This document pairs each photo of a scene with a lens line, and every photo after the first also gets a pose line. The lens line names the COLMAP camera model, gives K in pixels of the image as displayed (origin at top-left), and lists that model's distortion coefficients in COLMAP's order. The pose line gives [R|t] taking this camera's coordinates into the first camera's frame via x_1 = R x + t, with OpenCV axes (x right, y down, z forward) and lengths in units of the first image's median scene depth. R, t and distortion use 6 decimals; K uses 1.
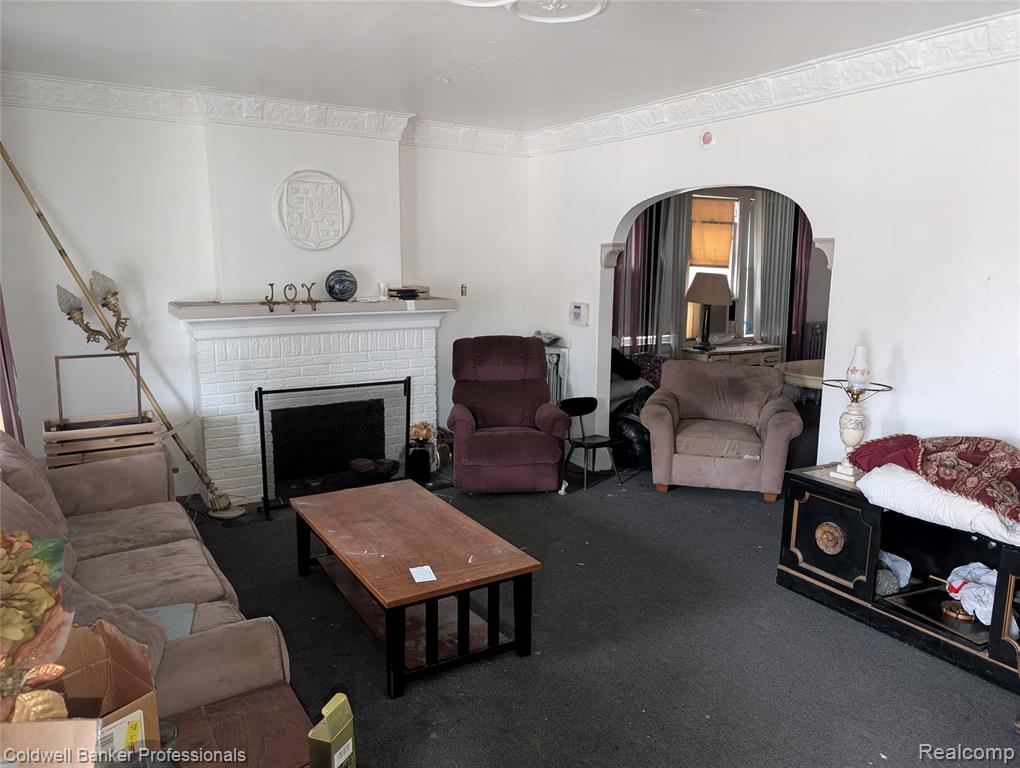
lens RADIAL K [[711.6, 0, 510.0], [0, 711.6, 384.0], [0, 0, 1]] dist [0.000785, -0.000789]
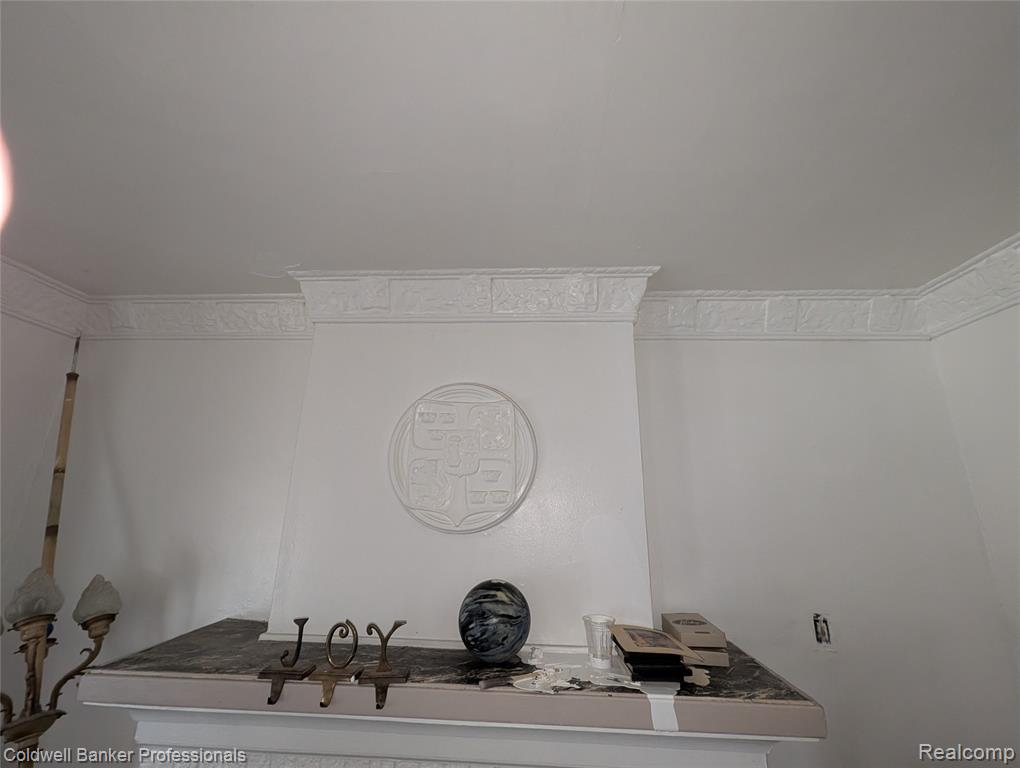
lens RADIAL K [[418.9, 0, 510.0], [0, 418.9, 384.0], [0, 0, 1]] dist [0.000382, -0.000283]
pose [[0.817041, -0.146378, -0.557690, -0.066281], [-0.113402, 0.907549, -0.404345, -0.168270], [0.565318, 0.393609, 0.724905, 0.771968]]
